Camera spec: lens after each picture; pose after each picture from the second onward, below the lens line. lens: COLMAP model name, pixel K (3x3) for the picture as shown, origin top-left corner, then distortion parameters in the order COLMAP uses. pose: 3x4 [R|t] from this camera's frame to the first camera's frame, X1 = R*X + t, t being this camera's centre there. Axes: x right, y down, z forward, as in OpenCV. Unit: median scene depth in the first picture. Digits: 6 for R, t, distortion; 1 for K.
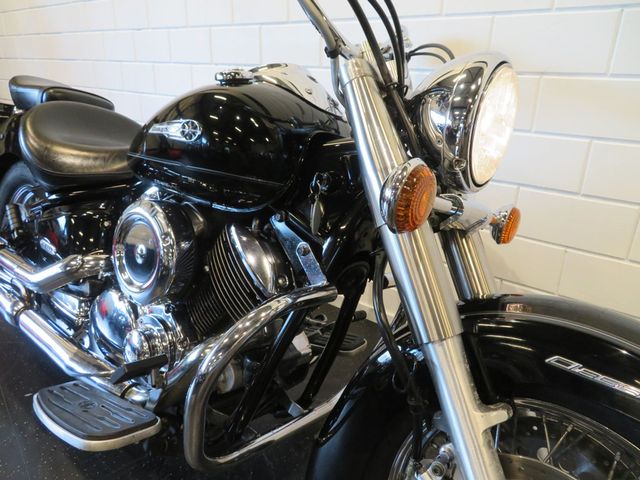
lens RADIAL K [[456.5, 0, 320.0], [0, 456.5, 240.0], [0, 0, 1]] dist [-0.000470, -0.001097]
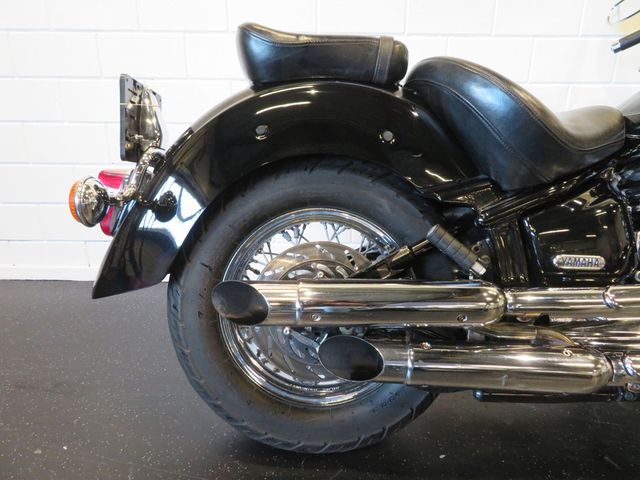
lens RADIAL K [[456.5, 0, 320.0], [0, 456.5, 240.0], [0, 0, 1]] dist [-0.000470, -0.001097]
pose [[0.771367, -0.222982, 0.596047, -2.121653], [0.239186, 0.969517, 0.053158, -0.229893], [-0.589731, 0.101562, 0.801188, 1.084584]]
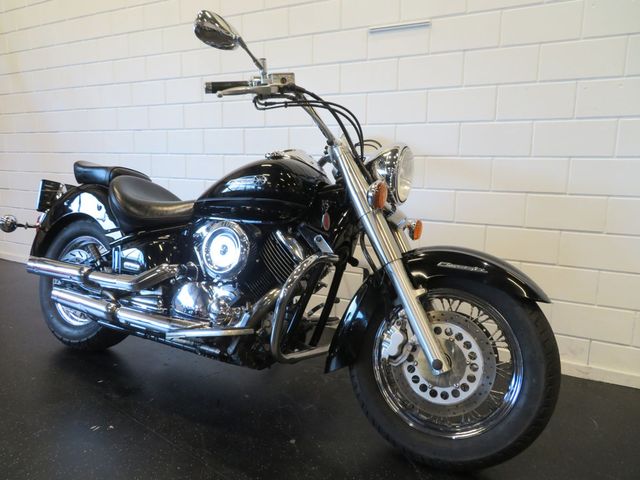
lens RADIAL K [[456.5, 0, 320.0], [0, 456.5, 240.0], [0, 0, 1]] dist [-0.000470, -0.001097]
pose [[0.982158, -0.037747, 0.184230, -0.426382], [0.072657, 0.979744, -0.186609, 0.426809], [-0.173454, 0.196665, 0.965006, -0.961230]]
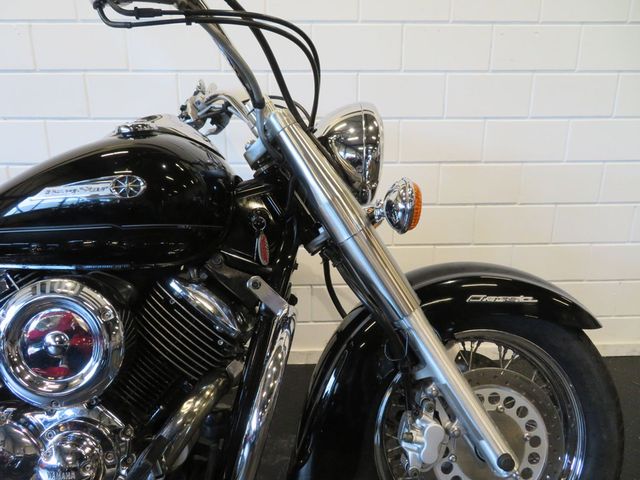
lens RADIAL K [[456.5, 0, 320.0], [0, 456.5, 240.0], [0, 0, 1]] dist [-0.000470, -0.001097]
pose [[0.759607, -0.190304, 0.621918, -0.618886], [0.248845, 0.968514, -0.007577, -0.030780], [-0.600894, 0.160516, 0.783046, 0.056976]]
